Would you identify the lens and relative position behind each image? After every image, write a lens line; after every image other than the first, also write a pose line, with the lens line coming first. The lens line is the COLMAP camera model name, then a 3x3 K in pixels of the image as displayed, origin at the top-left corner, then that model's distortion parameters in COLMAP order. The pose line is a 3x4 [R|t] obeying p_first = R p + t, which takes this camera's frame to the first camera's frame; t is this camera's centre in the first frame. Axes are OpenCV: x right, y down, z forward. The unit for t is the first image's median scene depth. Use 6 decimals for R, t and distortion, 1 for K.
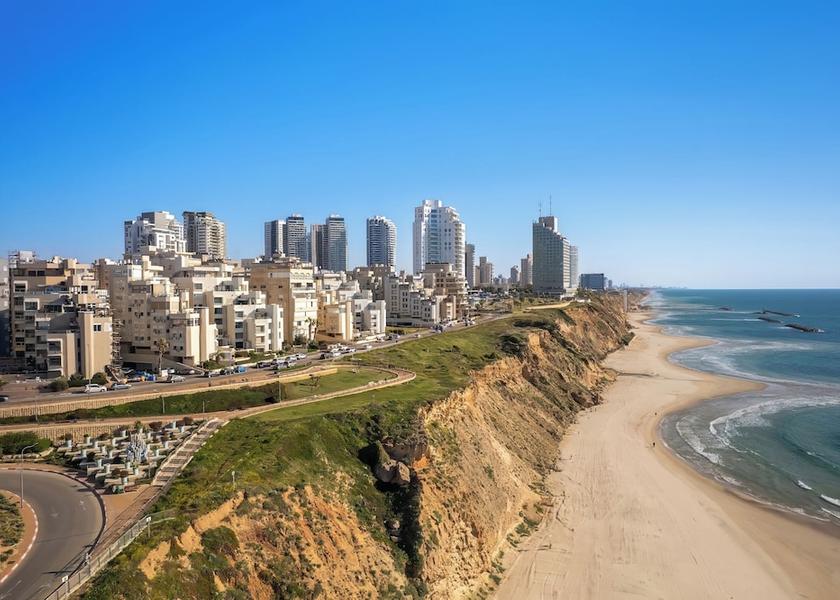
lens RADIAL K [[570.3, 0, 422.7], [0, 570.3, 301.0], [0, 0, 1]] dist [-0.047197, 0.019512]
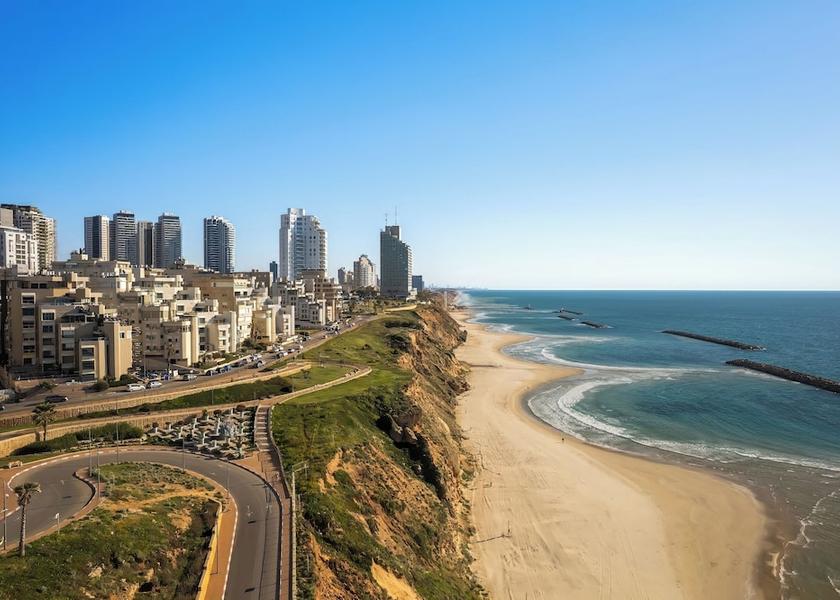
lens RADIAL K [[570.3, 0, 418.7], [0, 570.3, 296.9], [0, 0, 1]] dist [-0.047197, 0.019512]
pose [[0.949701, 0.001036, 0.313156, -0.253095], [0.000957, 0.999980, -0.006210, -0.015394], [-0.313156, 0.006197, 0.949682, -0.188193]]
